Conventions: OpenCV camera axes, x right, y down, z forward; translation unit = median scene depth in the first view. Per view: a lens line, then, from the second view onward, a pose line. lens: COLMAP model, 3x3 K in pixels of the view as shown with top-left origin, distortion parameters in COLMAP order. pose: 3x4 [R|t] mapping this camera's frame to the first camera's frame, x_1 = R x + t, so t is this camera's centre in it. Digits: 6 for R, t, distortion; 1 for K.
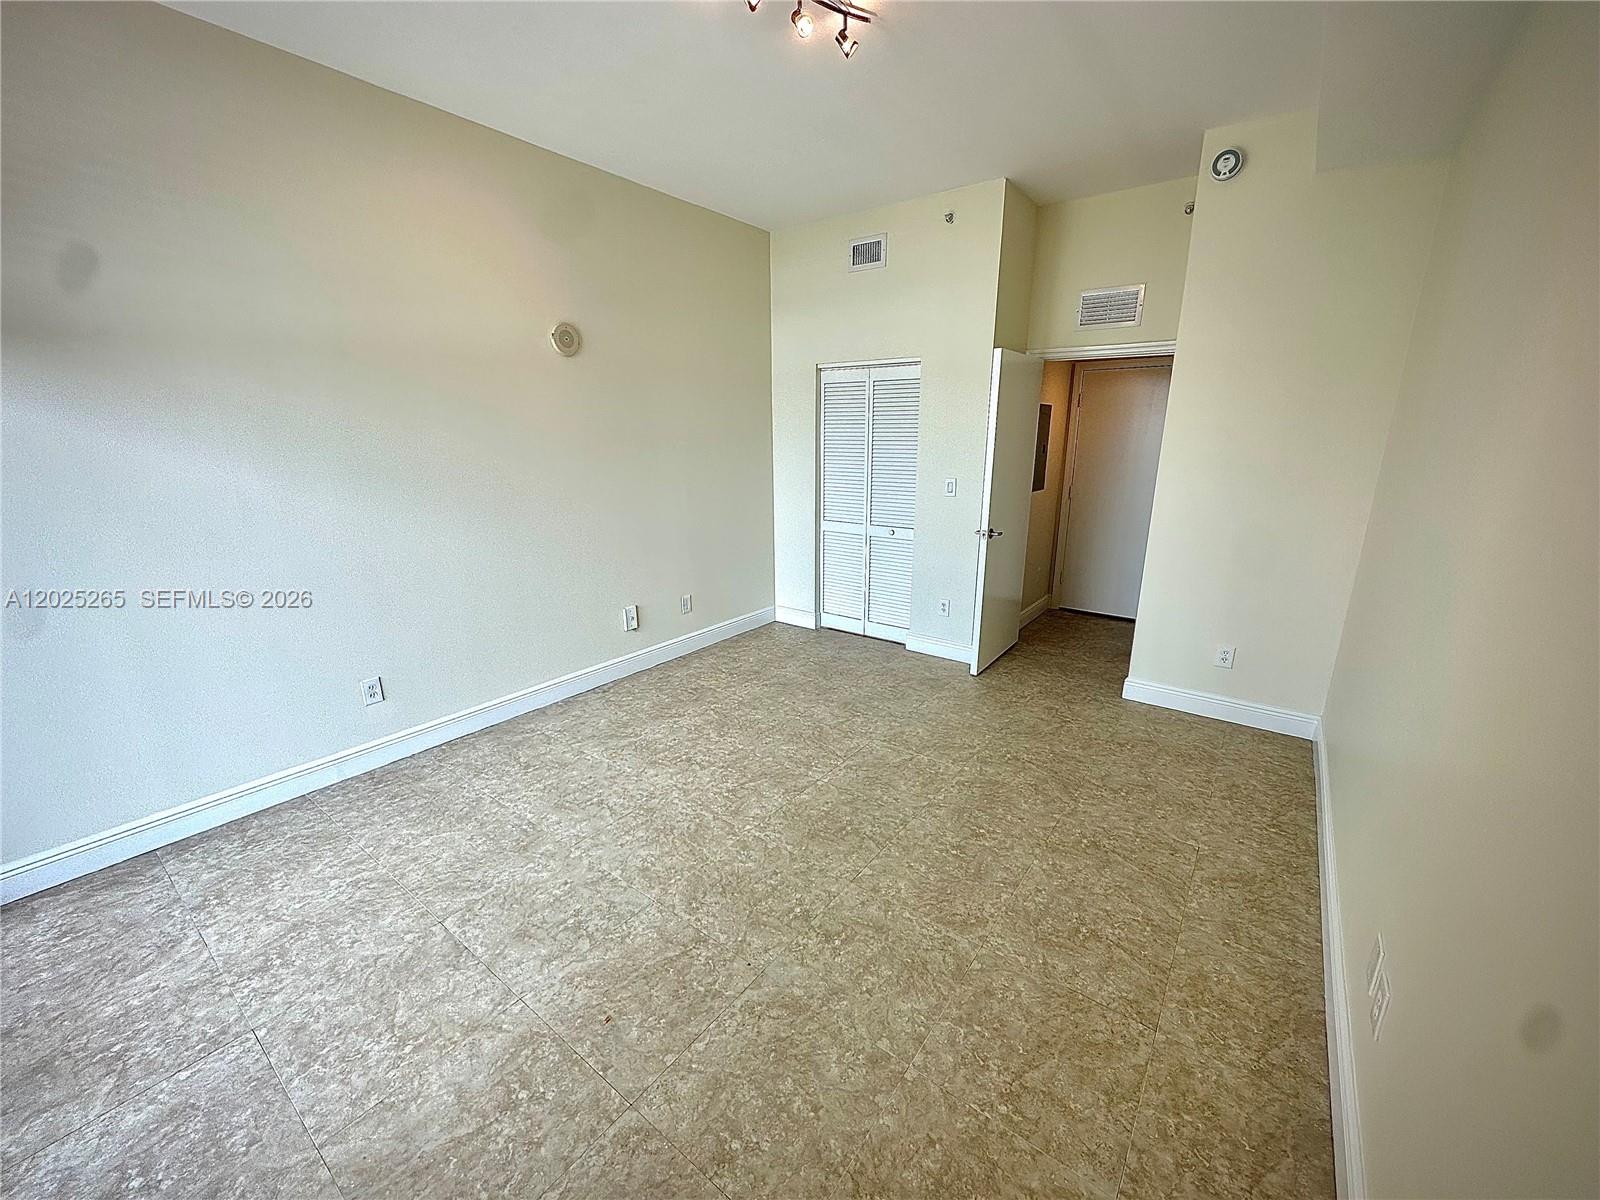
lens RADIAL K [[635.5, 0, 804.5], [0, 635.5, 595.6], [0, 0, 1]] dist [-0.012570, -0.000186]
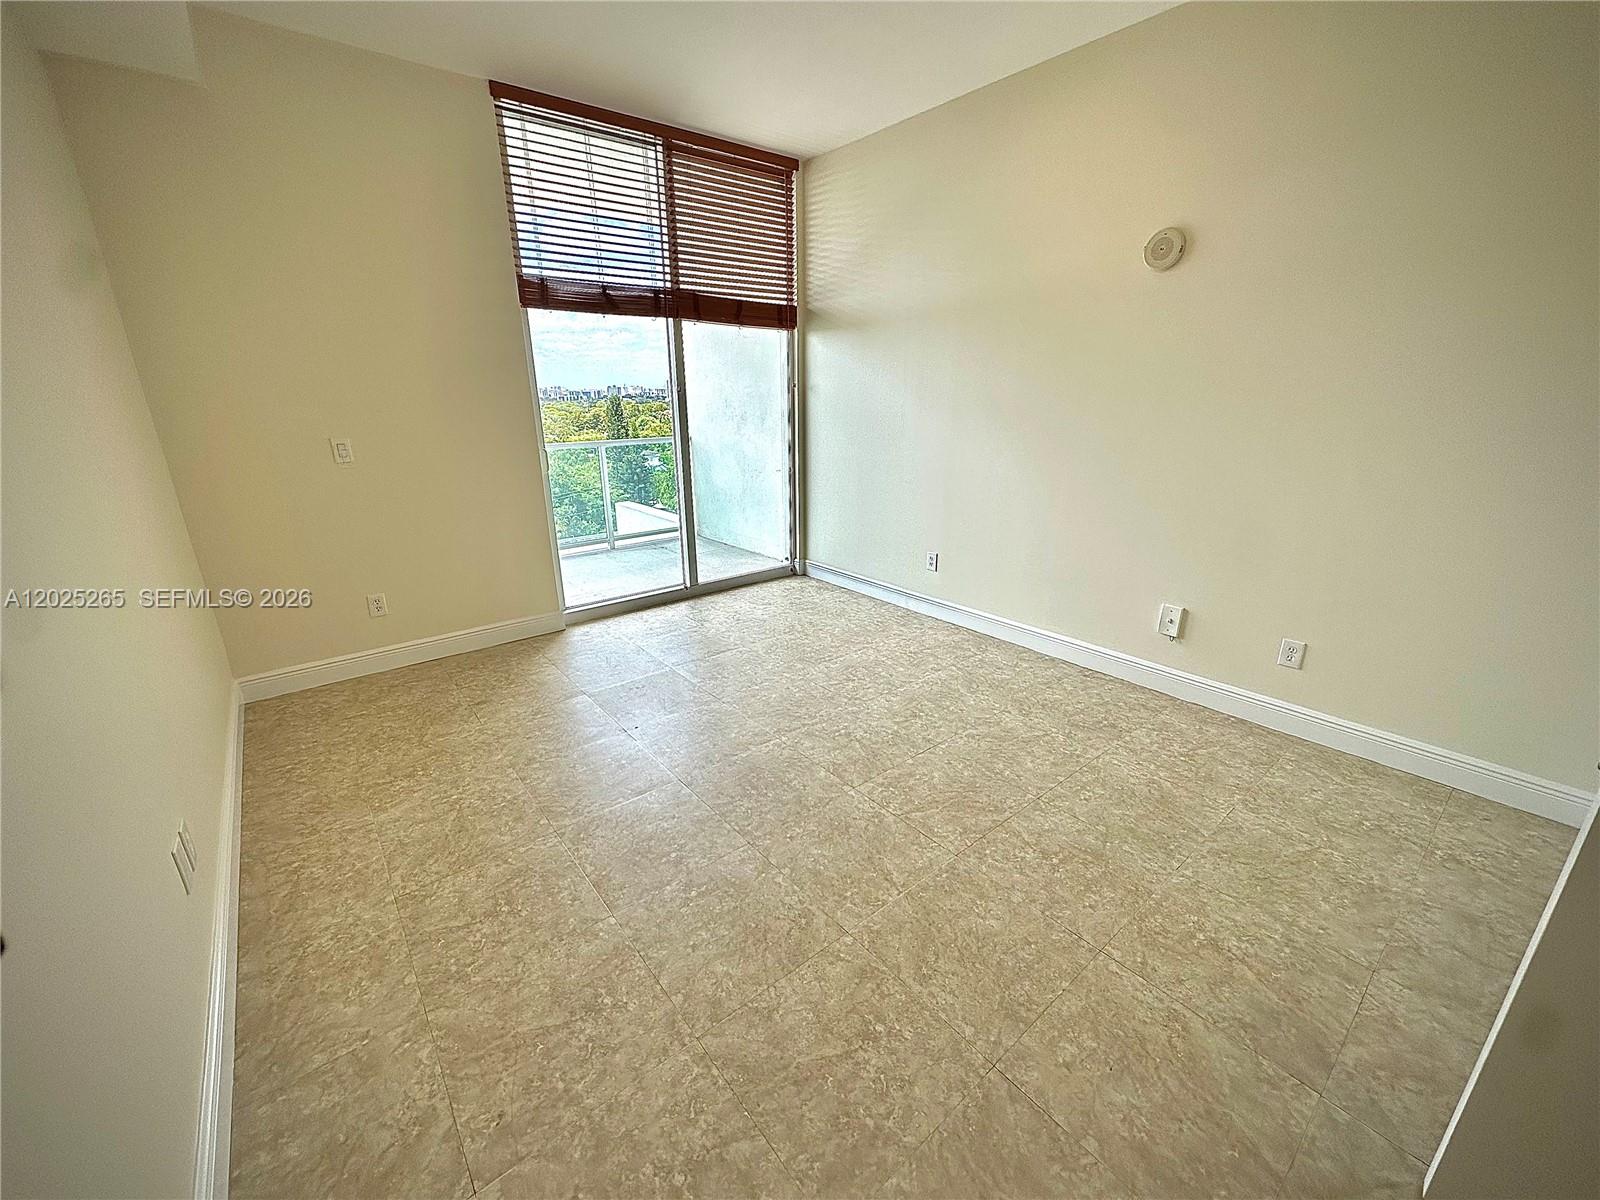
lens RADIAL K [[635.5, 0, 804.5], [0, 635.5, 595.6], [0, 0, 1]] dist [-0.012570, -0.000186]
pose [[-0.239564, 0.301461, -0.922893, 0.826655], [-0.237938, 0.903354, 0.356842, -0.251232], [0.941273, 0.305078, -0.144682, 1.104863]]
